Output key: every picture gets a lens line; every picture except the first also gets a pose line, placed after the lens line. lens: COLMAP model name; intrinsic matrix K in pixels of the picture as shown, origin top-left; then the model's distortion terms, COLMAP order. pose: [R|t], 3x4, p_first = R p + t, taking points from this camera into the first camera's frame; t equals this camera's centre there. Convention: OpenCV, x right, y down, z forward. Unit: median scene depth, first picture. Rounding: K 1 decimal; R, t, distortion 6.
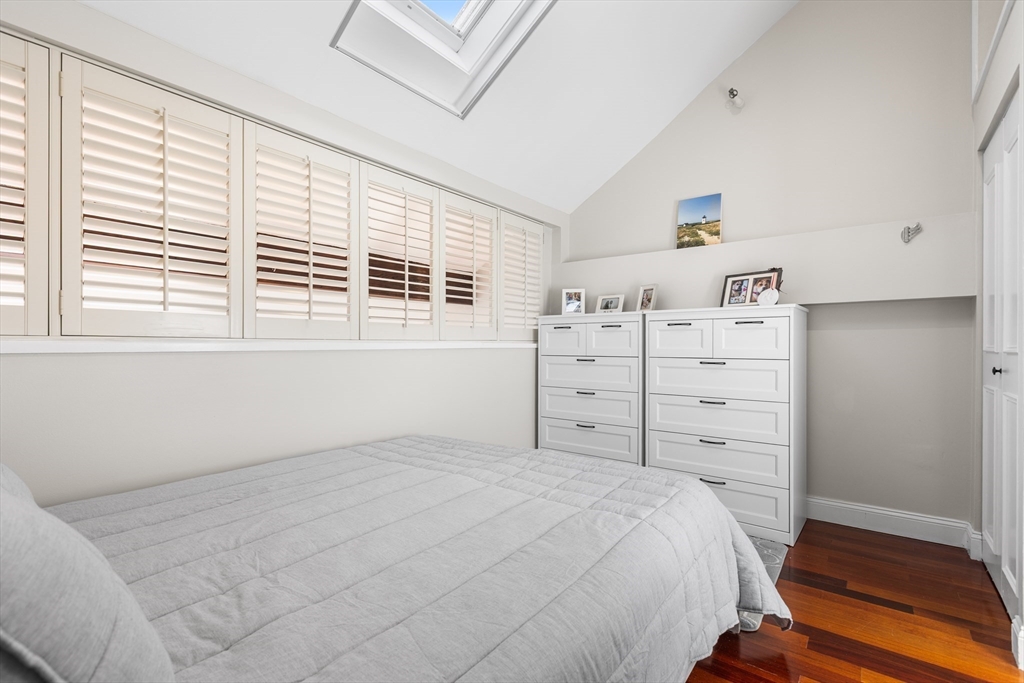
lens RADIAL K [[460.0, 0, 521.7], [0, 460.0, 351.4], [0, 0, 1]] dist [0.004590, -0.003054]
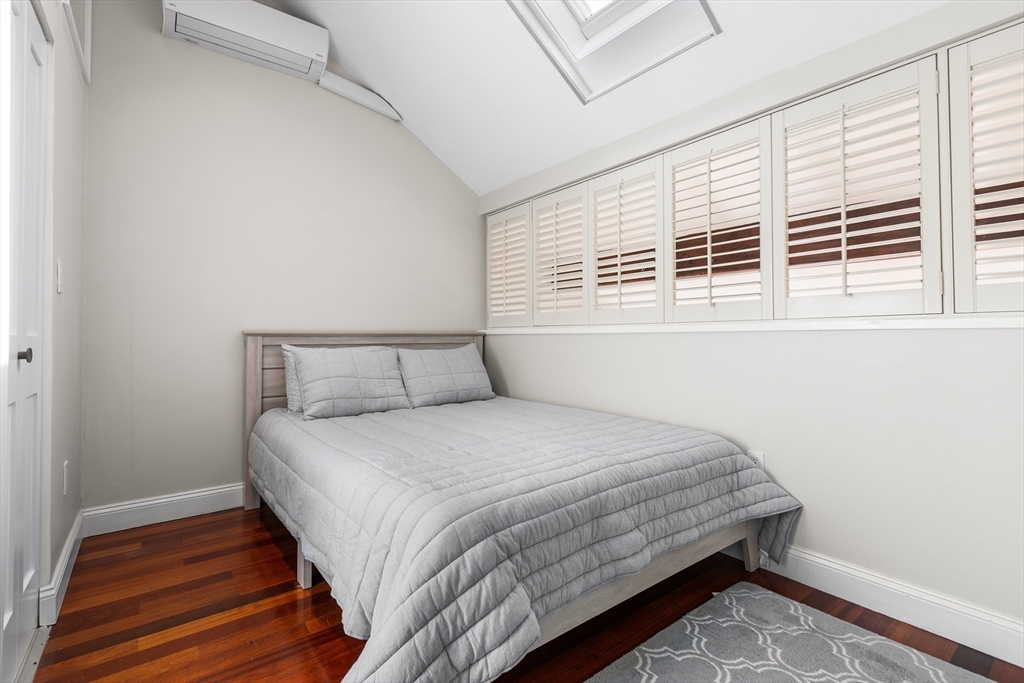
lens RADIAL K [[460.0, 0, 510.3], [0, 460.0, 325.6], [0, 0, 1]] dist [0.004590, -0.003054]
pose [[-0.252849, -0.006263, -0.967486, 0.693681], [0.005445, 0.999954, -0.007896, -0.011425], [0.967491, -0.007264, -0.252803, 0.843597]]
